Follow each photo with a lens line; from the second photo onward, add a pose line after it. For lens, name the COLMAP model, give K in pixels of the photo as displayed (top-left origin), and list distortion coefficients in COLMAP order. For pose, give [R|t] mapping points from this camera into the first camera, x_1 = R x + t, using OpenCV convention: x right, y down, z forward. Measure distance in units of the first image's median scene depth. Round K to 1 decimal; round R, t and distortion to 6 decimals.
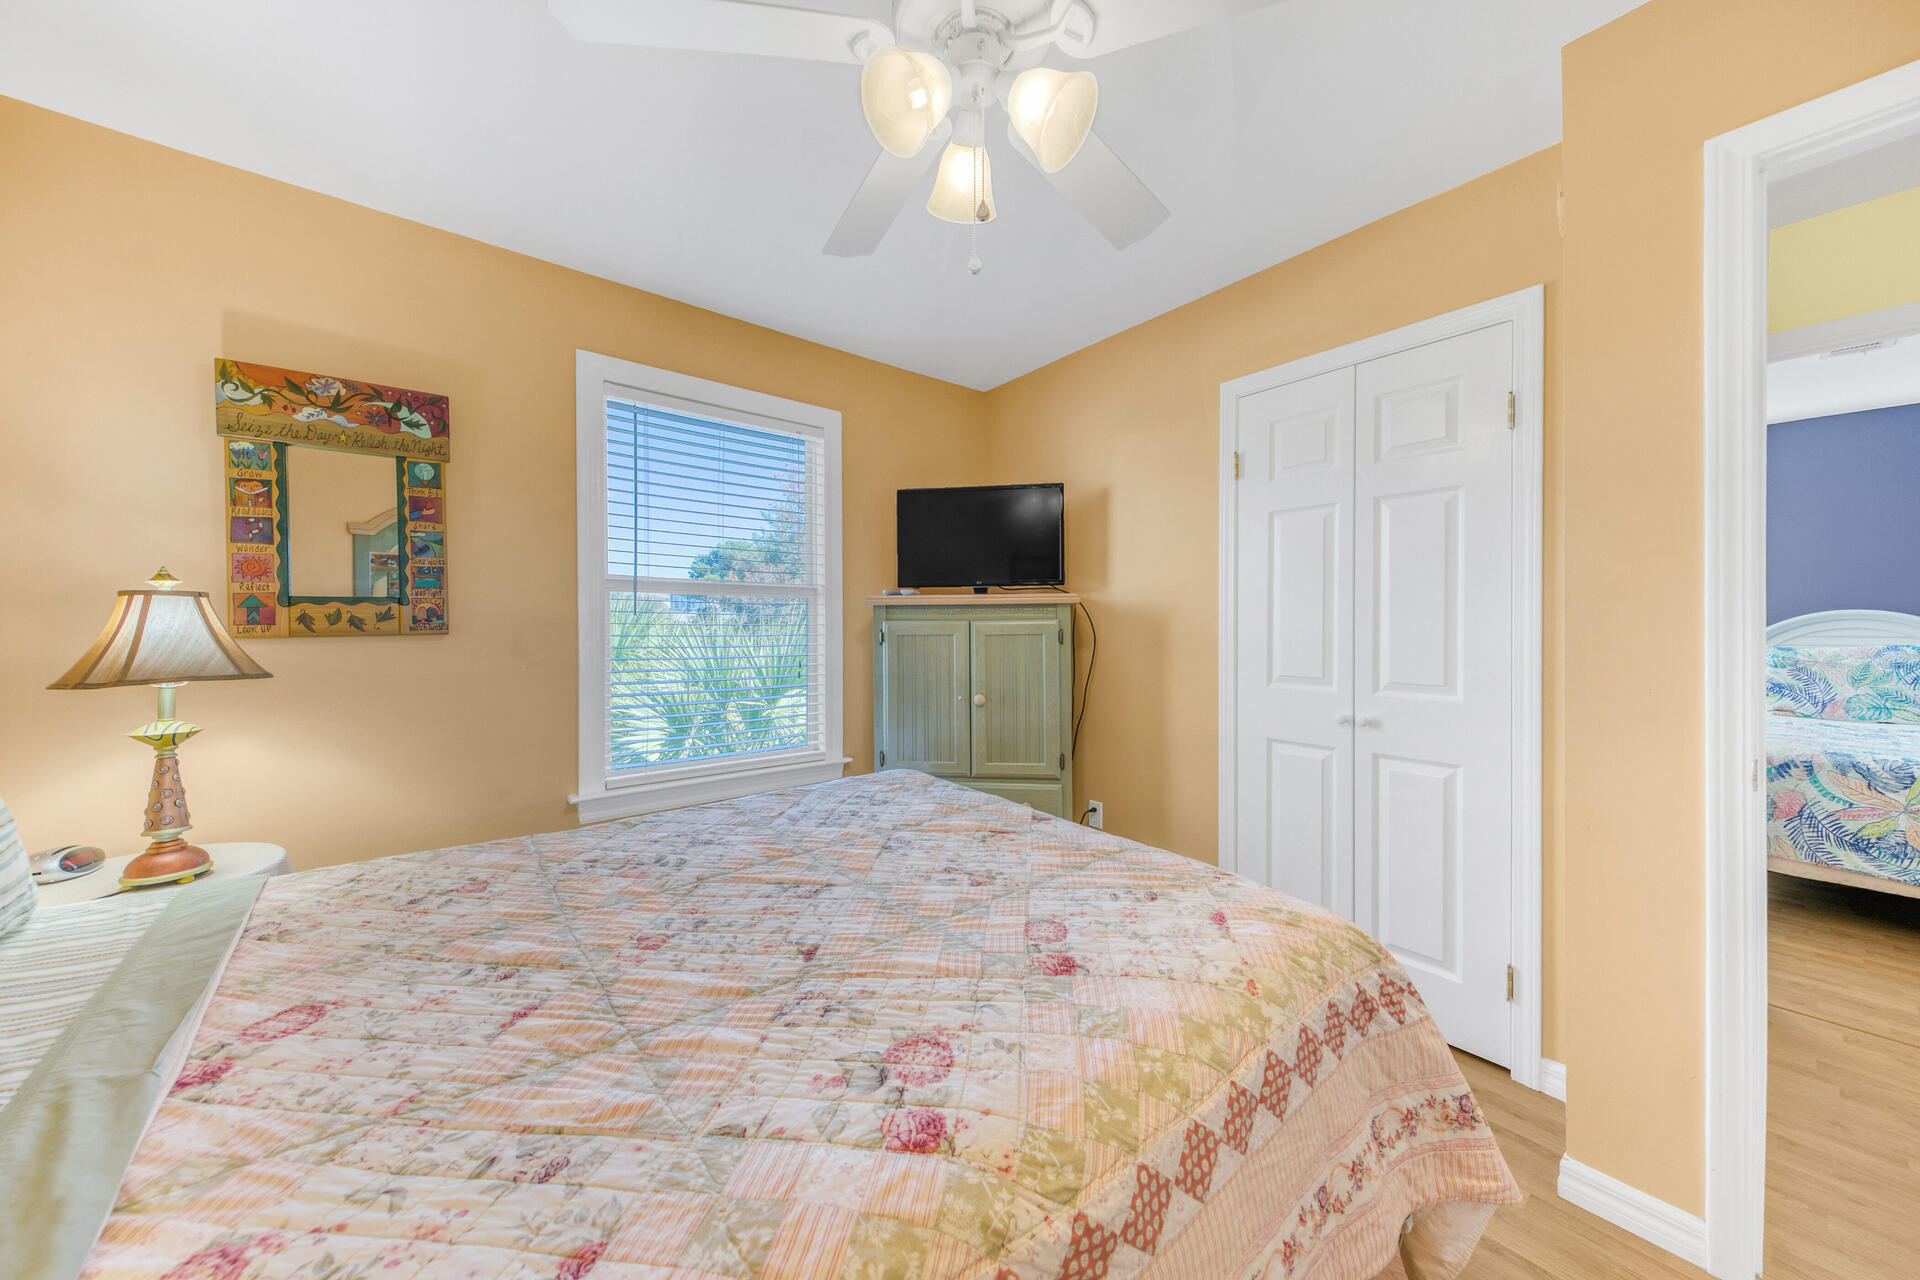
lens RADIAL K [[637.9, 0, 958.0], [0, 637.9, 627.8], [0, 0, 1]] dist [0.006630, -0.000046]
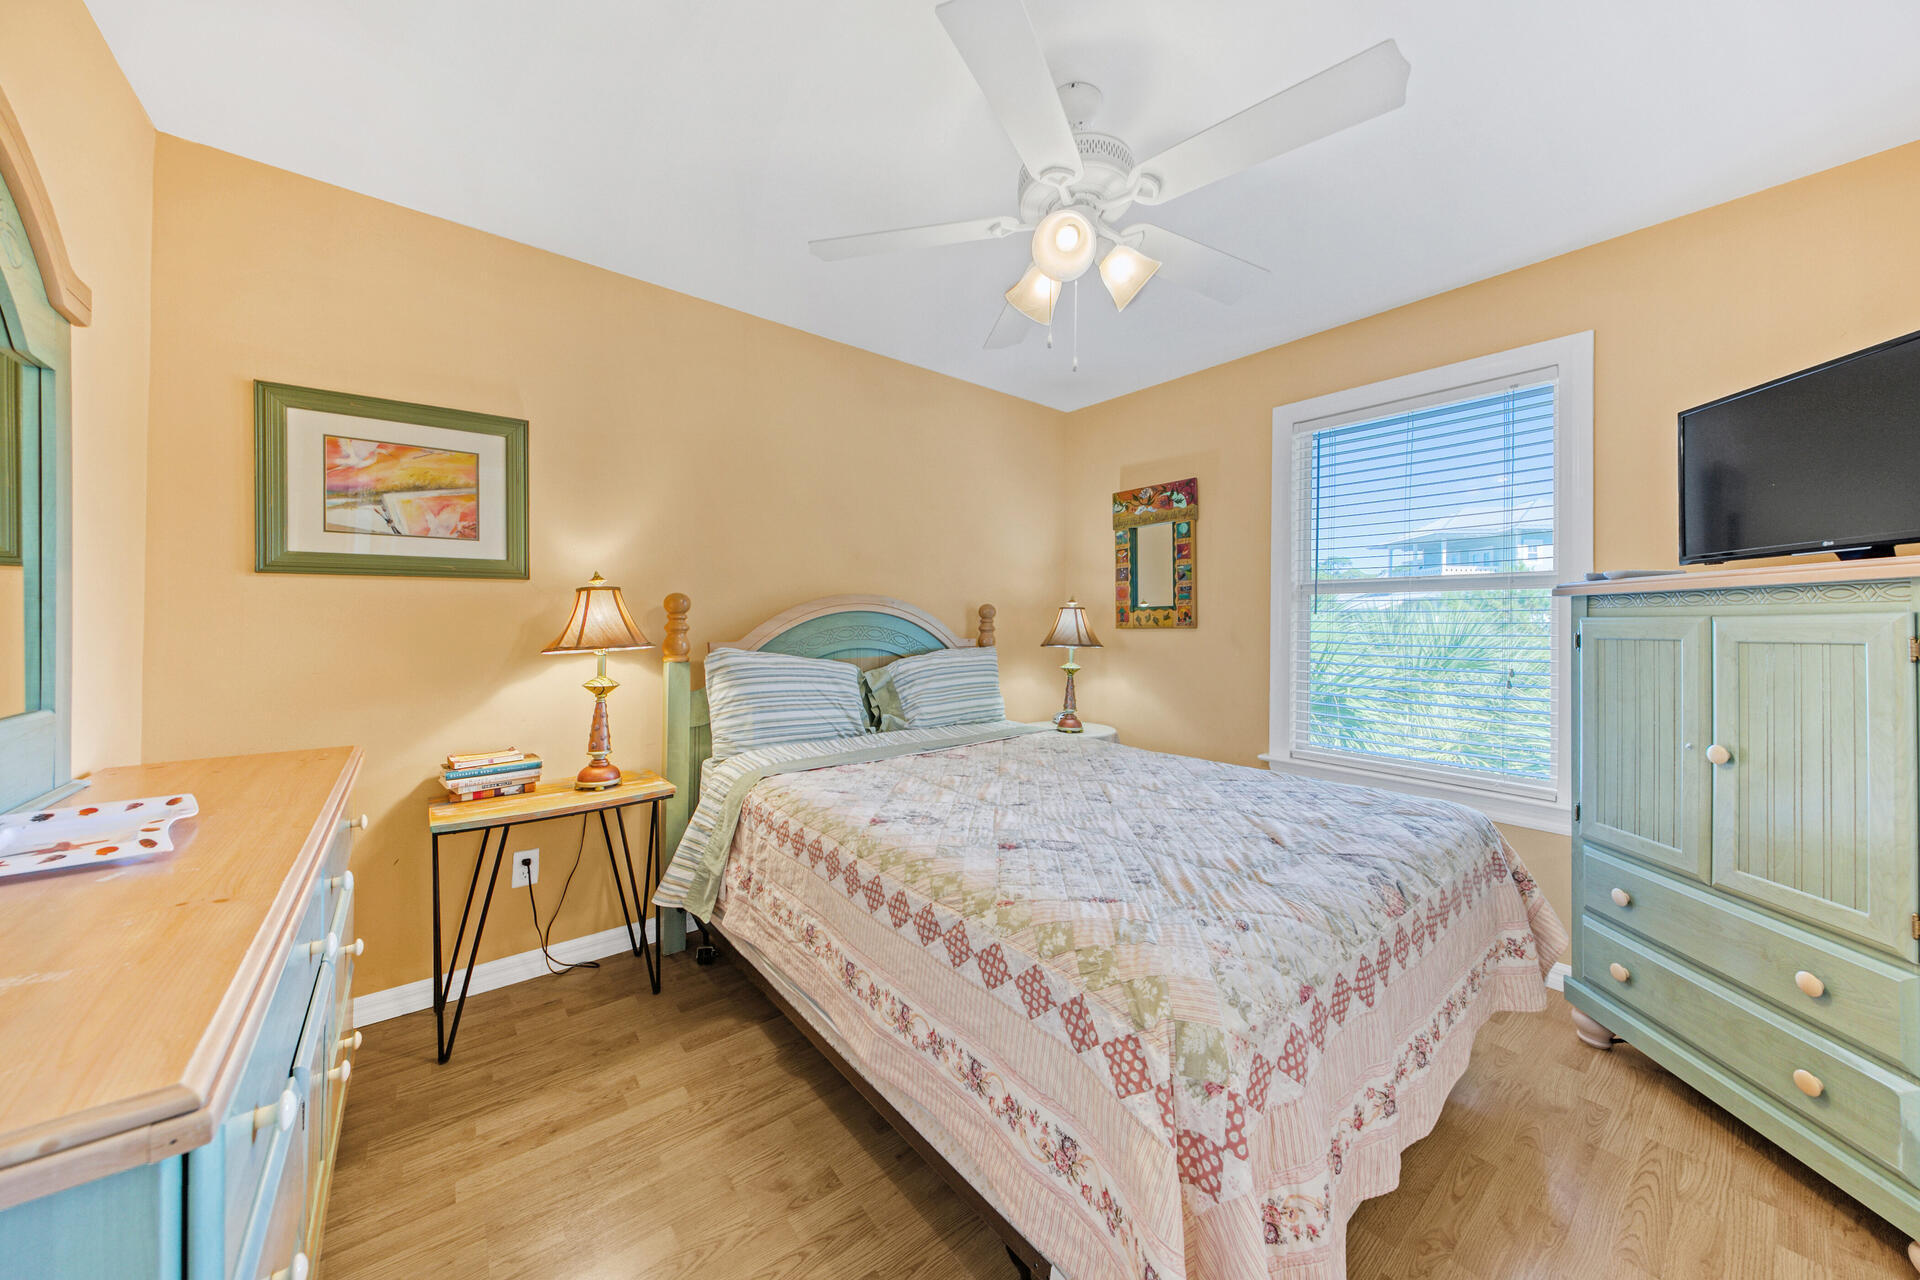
lens RADIAL K [[637.9, 0, 958.7], [0, 637.9, 626.5], [0, 0, 1]] dist [0.006630, -0.000046]
pose [[0.026037, 0.008853, -0.999622, 0.856698], [-0.007073, 0.999937, 0.008672, -0.003705], [0.999636, 0.006844, 0.026098, 0.427582]]
